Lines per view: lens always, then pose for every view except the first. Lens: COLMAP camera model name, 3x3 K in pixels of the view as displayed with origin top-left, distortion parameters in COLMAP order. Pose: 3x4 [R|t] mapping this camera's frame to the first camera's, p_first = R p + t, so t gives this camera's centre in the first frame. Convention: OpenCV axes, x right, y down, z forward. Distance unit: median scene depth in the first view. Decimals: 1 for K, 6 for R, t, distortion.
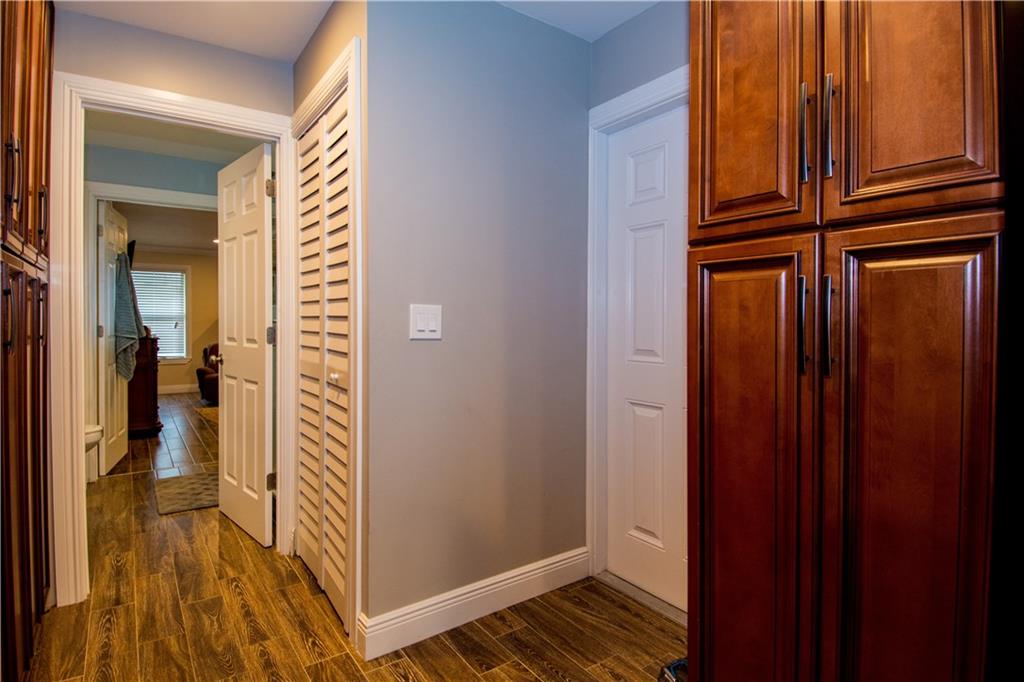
lens RADIAL K [[547.9, 0, 514.5], [0, 547.9, 322.4], [0, 0, 1]] dist [-0.014153, -0.005413]
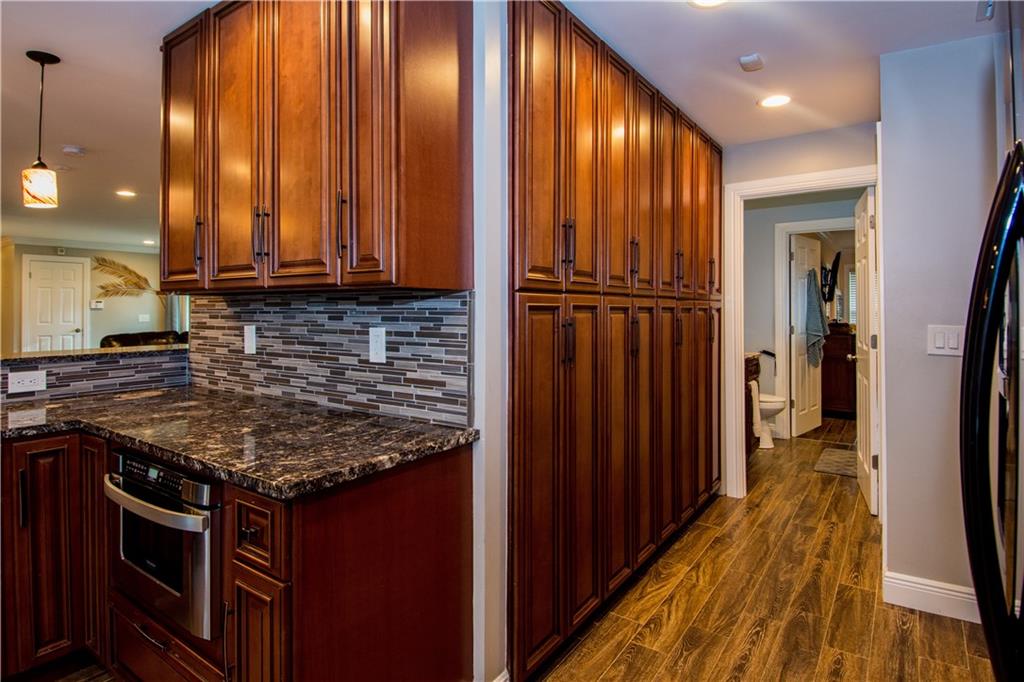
lens RADIAL K [[547.9, 0, 512.8], [0, 547.9, 312.4], [0, 0, 1]] dist [-0.014153, -0.005413]
pose [[0.333409, 0.002403, -0.942779, 0.554220], [-0.002676, 0.999995, 0.001602, -0.053159], [0.942778, 0.001989, 0.333414, -0.221628]]
